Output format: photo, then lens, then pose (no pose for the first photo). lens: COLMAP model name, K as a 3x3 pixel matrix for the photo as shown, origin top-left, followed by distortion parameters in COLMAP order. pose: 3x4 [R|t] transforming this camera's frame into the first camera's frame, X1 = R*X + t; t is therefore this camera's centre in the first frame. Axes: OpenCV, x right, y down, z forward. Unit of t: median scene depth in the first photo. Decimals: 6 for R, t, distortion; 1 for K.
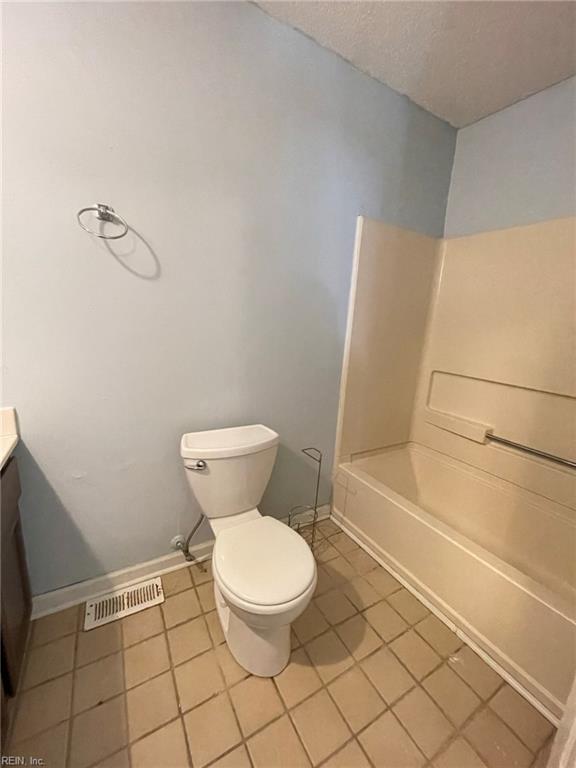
lens RADIAL K [[309.3, 0, 288.0], [0, 309.3, 384.0], [0, 0, 1]] dist [-0.000943, 0.000336]
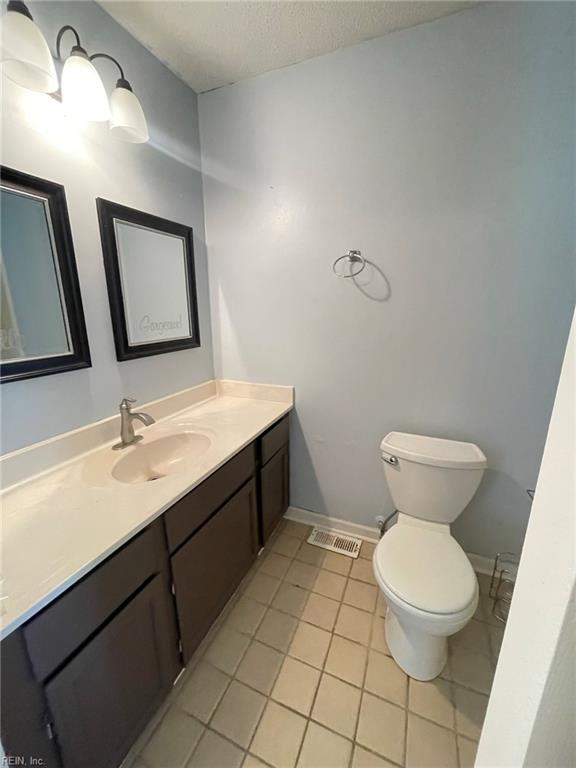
lens RADIAL K [[309.3, 0, 288.0], [0, 309.3, 384.0], [0, 0, 1]] dist [-0.000943, 0.000336]
pose [[0.591687, 0.132501, -0.795204, 0.353964], [-0.127929, 0.989334, 0.069660, -0.047397], [0.795953, 0.060513, 0.602327, -0.017407]]
